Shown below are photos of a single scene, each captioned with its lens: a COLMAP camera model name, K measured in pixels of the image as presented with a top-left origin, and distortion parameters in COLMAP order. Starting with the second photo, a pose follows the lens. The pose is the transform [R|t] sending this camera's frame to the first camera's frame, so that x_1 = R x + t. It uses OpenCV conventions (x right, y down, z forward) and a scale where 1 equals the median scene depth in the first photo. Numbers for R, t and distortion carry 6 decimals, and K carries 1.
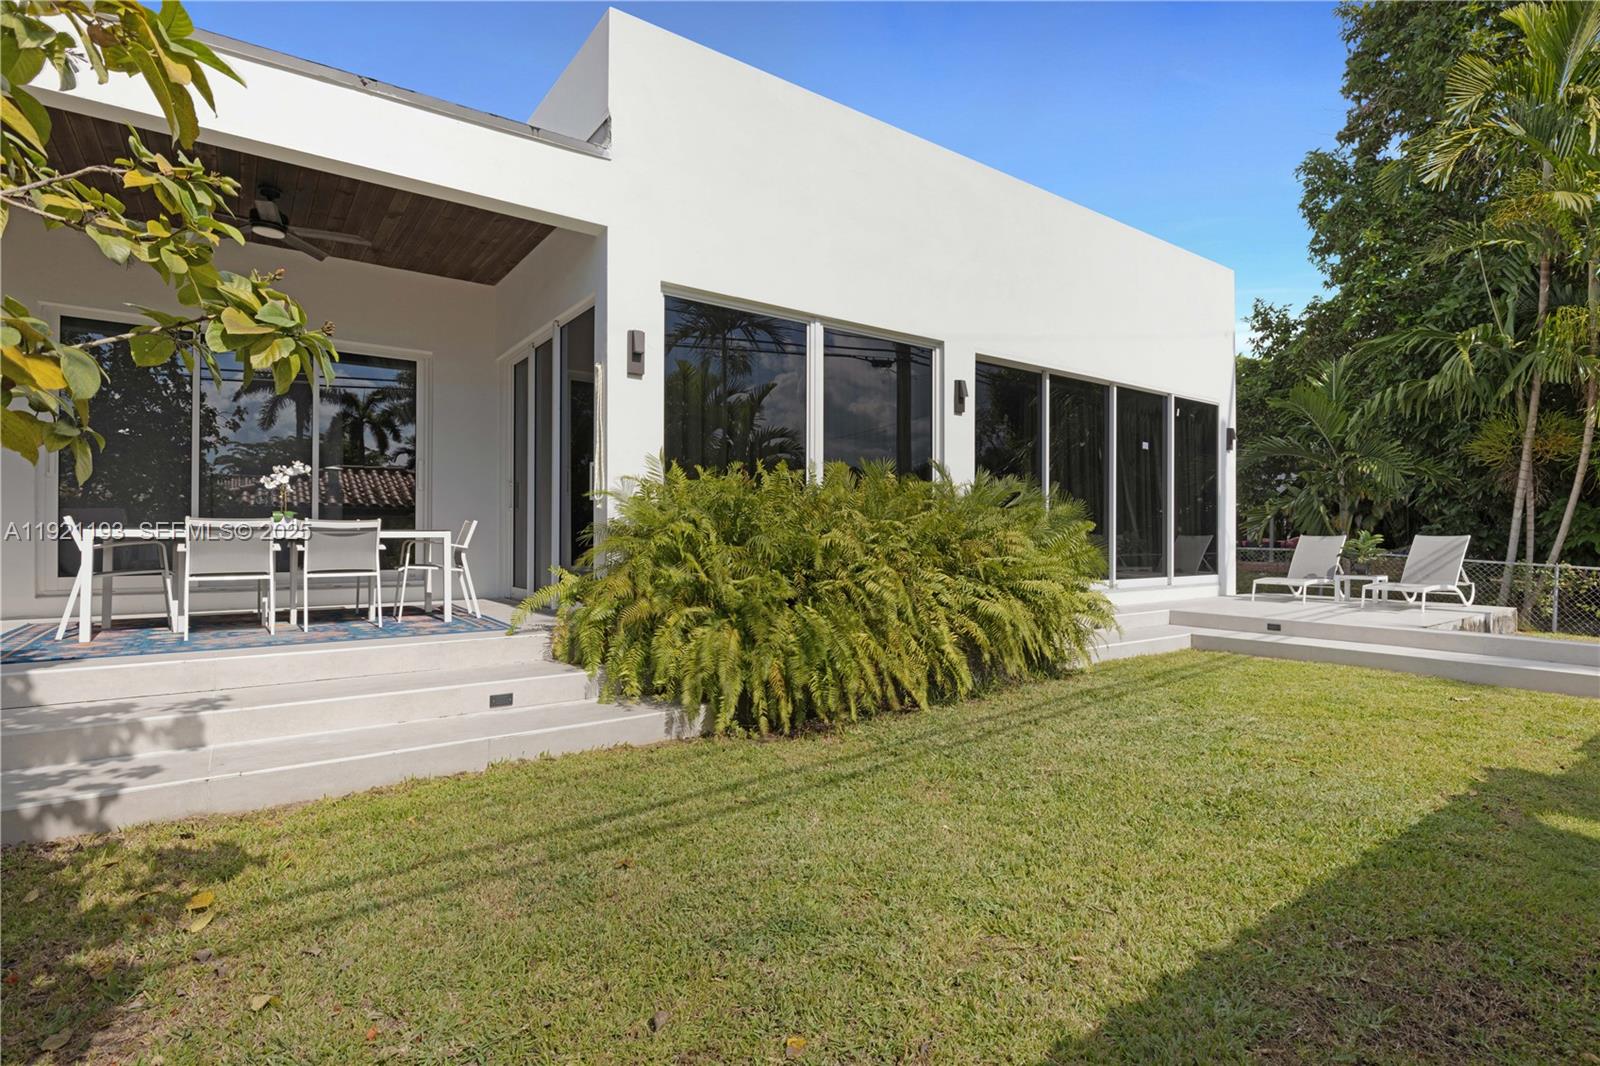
lens RADIAL K [[772.2, 0, 807.6], [0, 772.2, 531.1], [0, 0, 1]] dist [-0.004386, 0.001354]
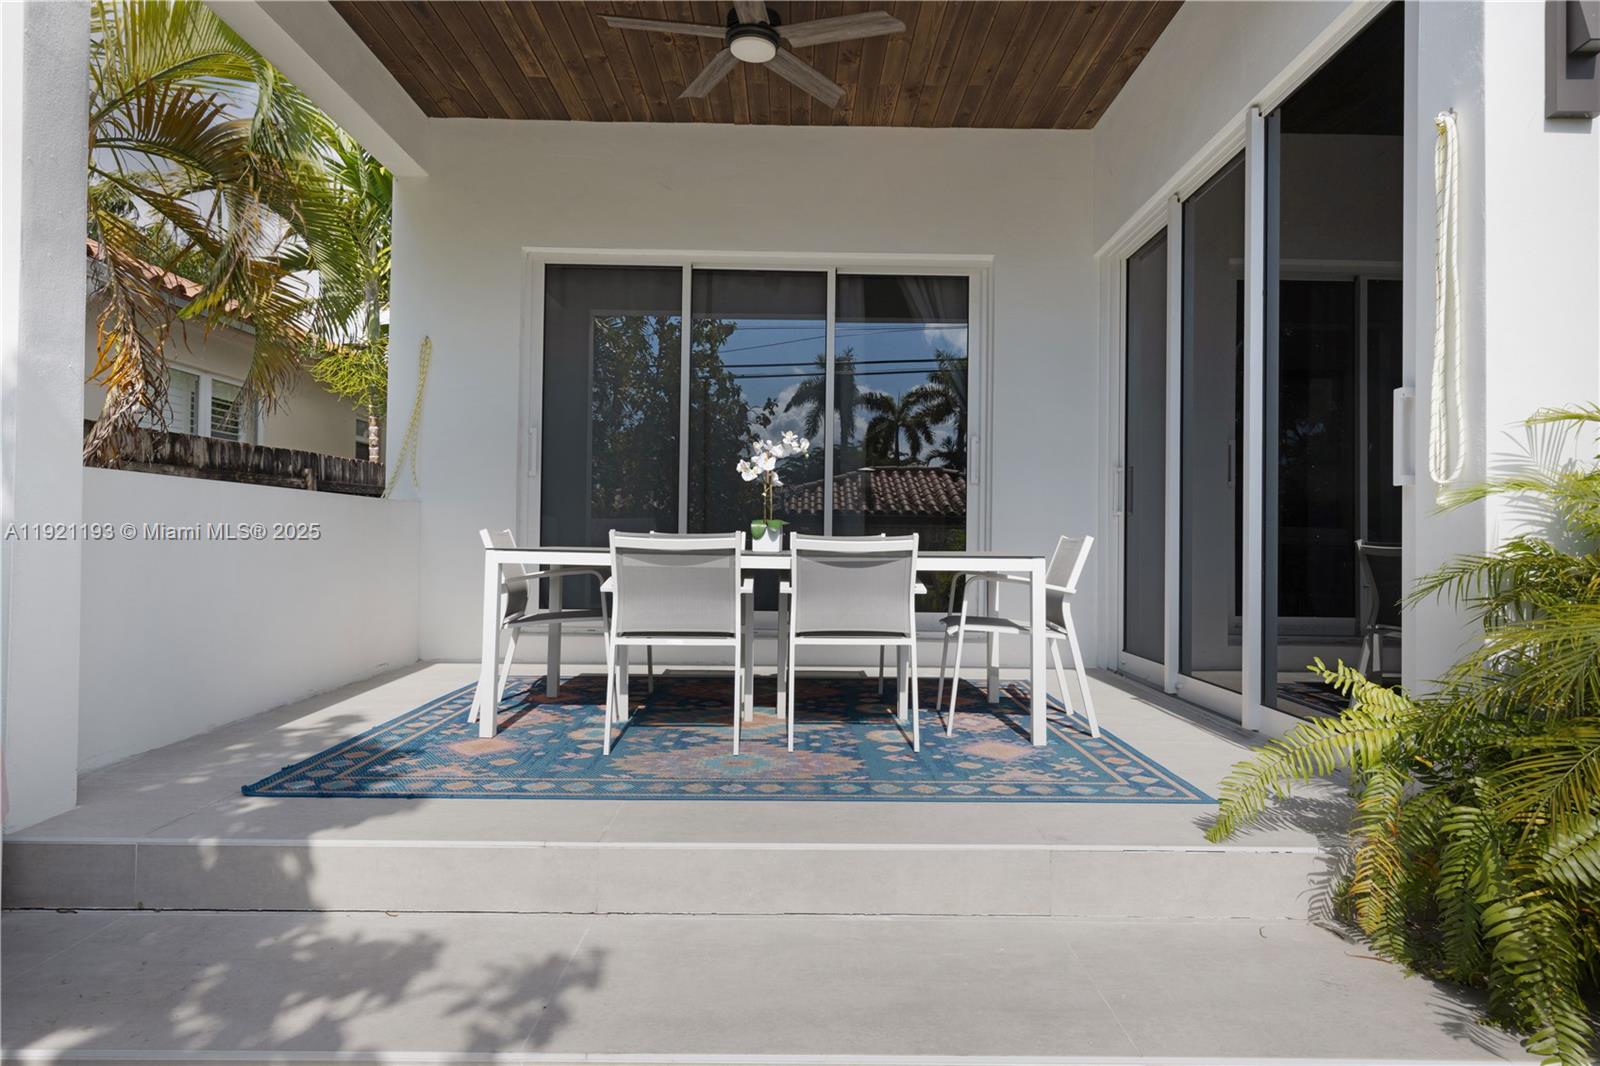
lens RADIAL K [[915.9, 0, 801.9], [0, 915.9, 532.7], [0, 0, 1]] dist [0.006281, 0.000194]
pose [[0.809851, 0.000631, -0.586635, -0.223780], [-0.006169, 0.999953, -0.007441, -0.009836], [0.586603, 0.009645, 0.809817, 0.398715]]
